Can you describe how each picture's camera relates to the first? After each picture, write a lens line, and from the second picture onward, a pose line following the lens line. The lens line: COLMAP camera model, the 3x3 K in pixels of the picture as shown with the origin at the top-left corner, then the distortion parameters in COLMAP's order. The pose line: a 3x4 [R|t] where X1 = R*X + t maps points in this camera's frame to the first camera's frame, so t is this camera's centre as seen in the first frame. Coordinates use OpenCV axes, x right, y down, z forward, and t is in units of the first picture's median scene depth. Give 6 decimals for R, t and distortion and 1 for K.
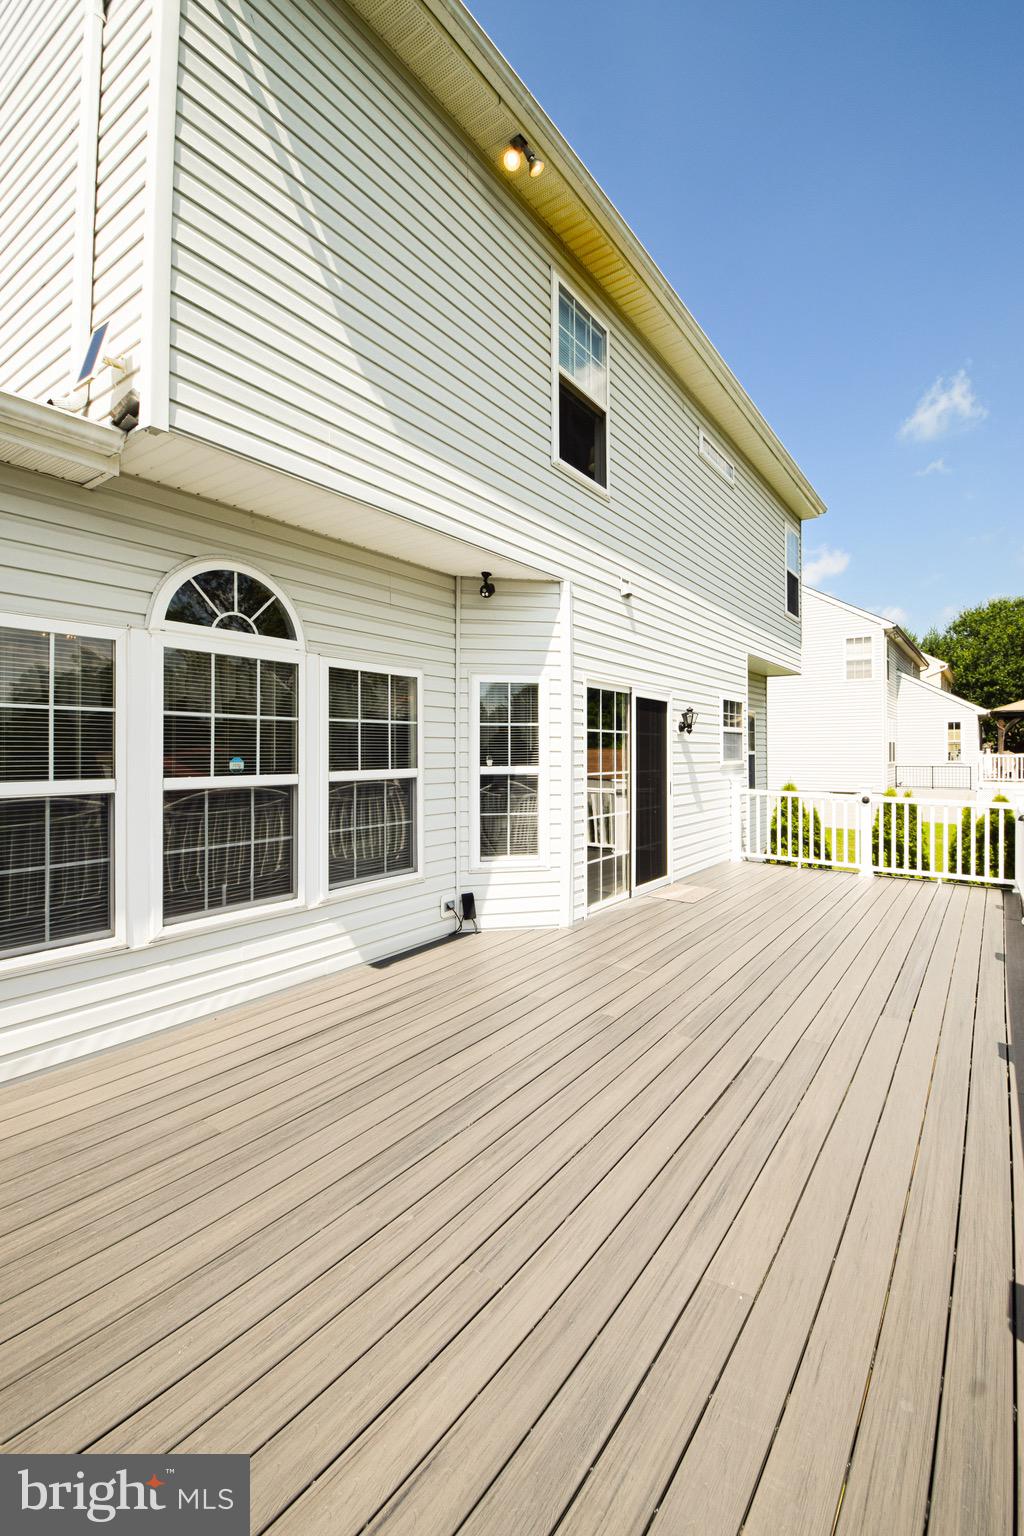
lens RADIAL K [[674.2, 0, 536.1], [0, 674.2, 750.4], [0, 0, 1]] dist [-0.017421, -0.003062]
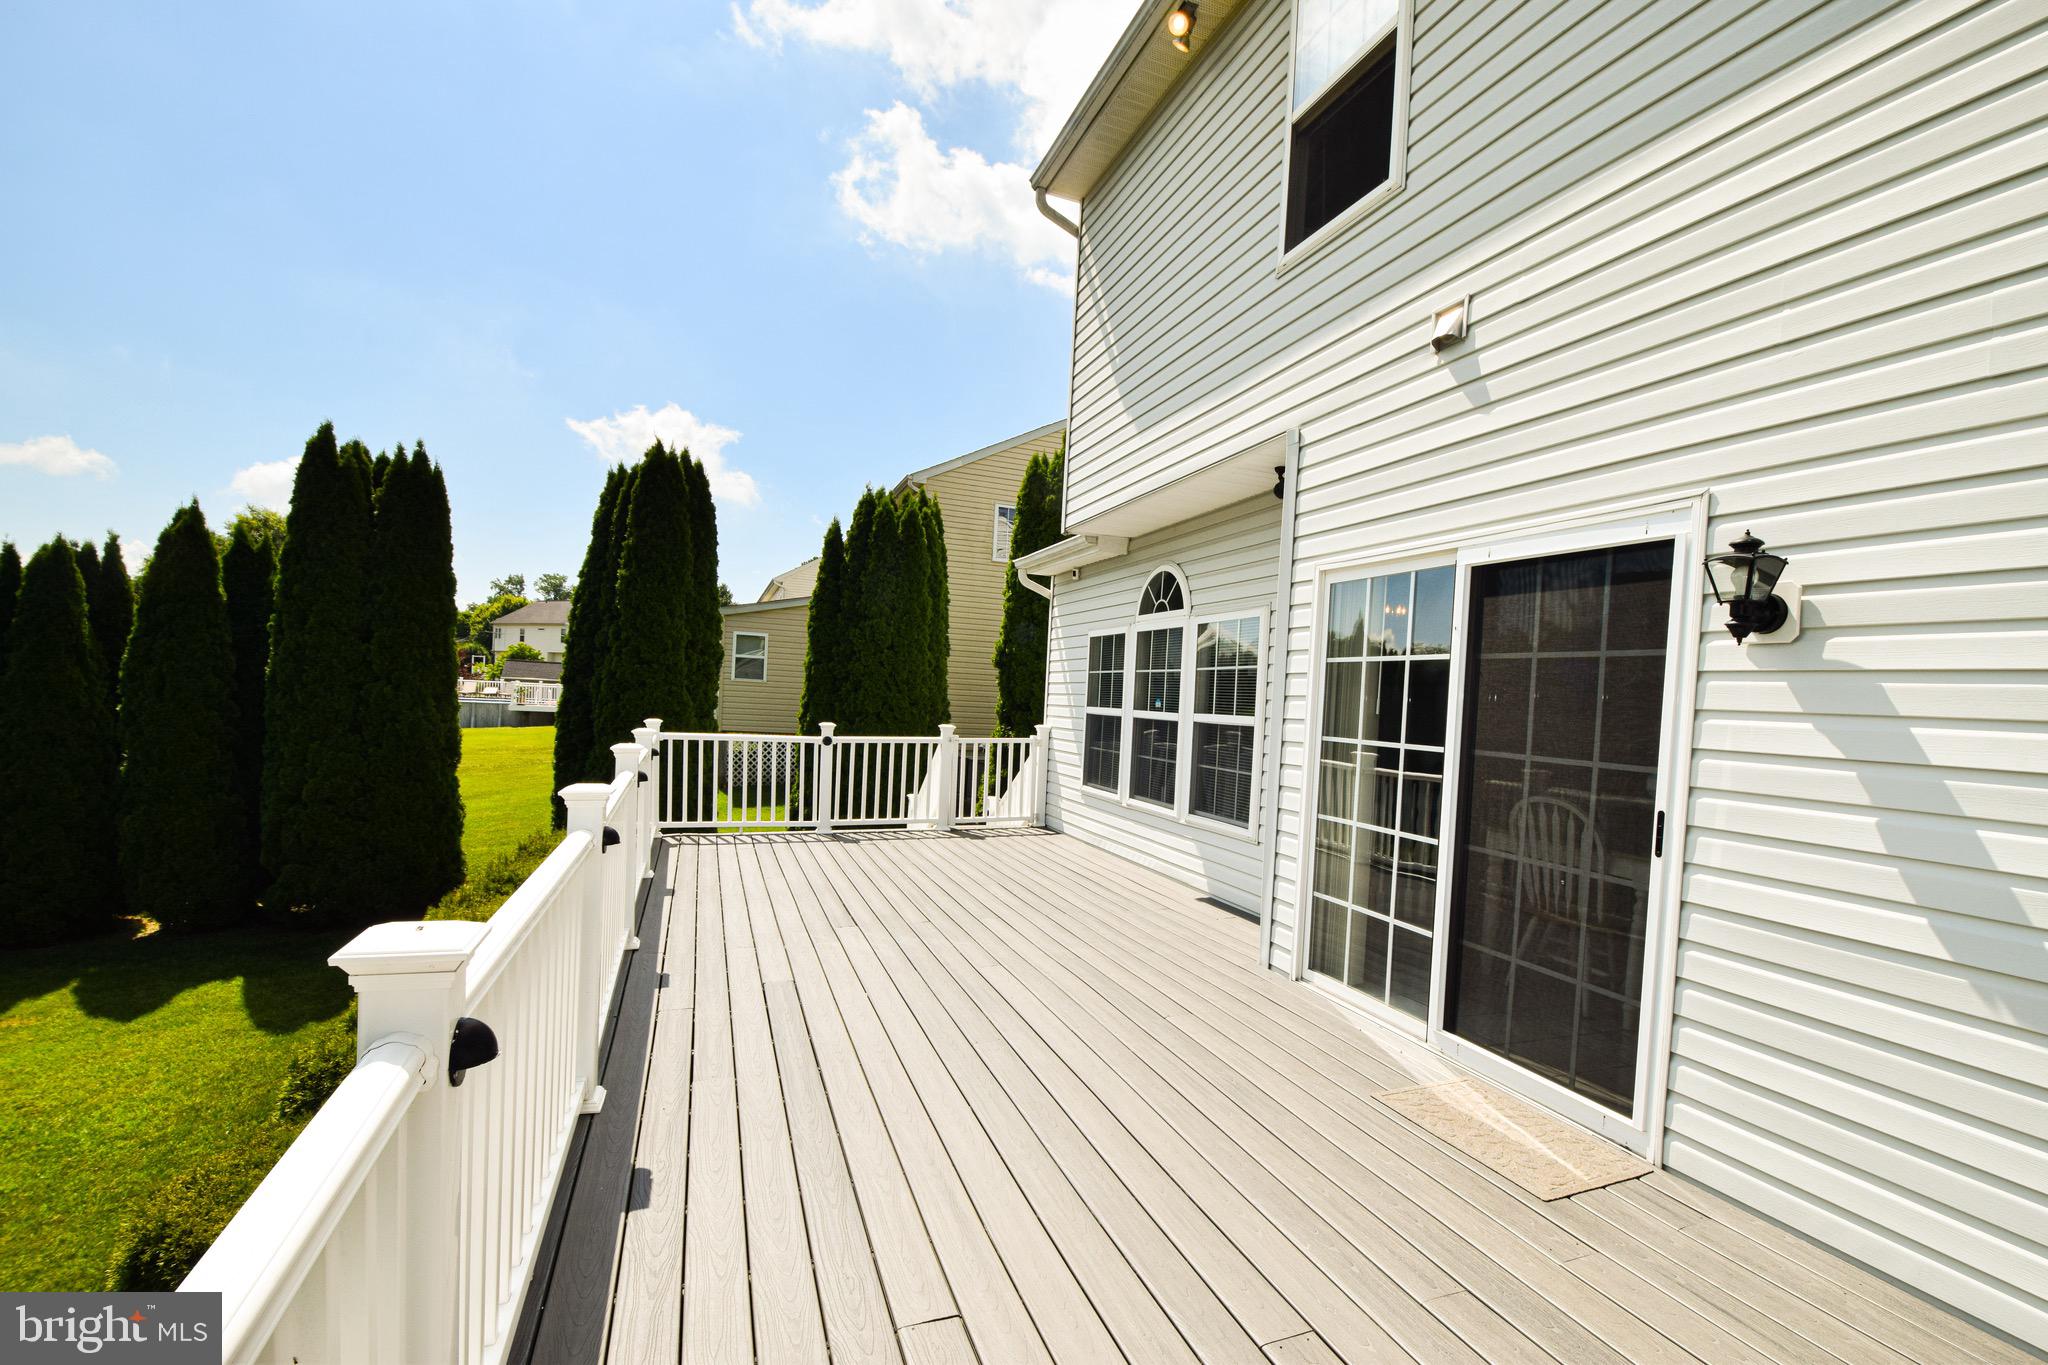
lens RADIAL K [[898.9, 0, 1030.6], [0, 898.9, 685.1], [0, 0, 1]] dist [-0.017421, -0.003062]
pose [[-0.595908, -0.019780, -0.802809, 1.184797], [-0.022801, 0.999710, -0.007706, 0.000602], [0.802729, 0.013713, -0.596186, 1.789287]]
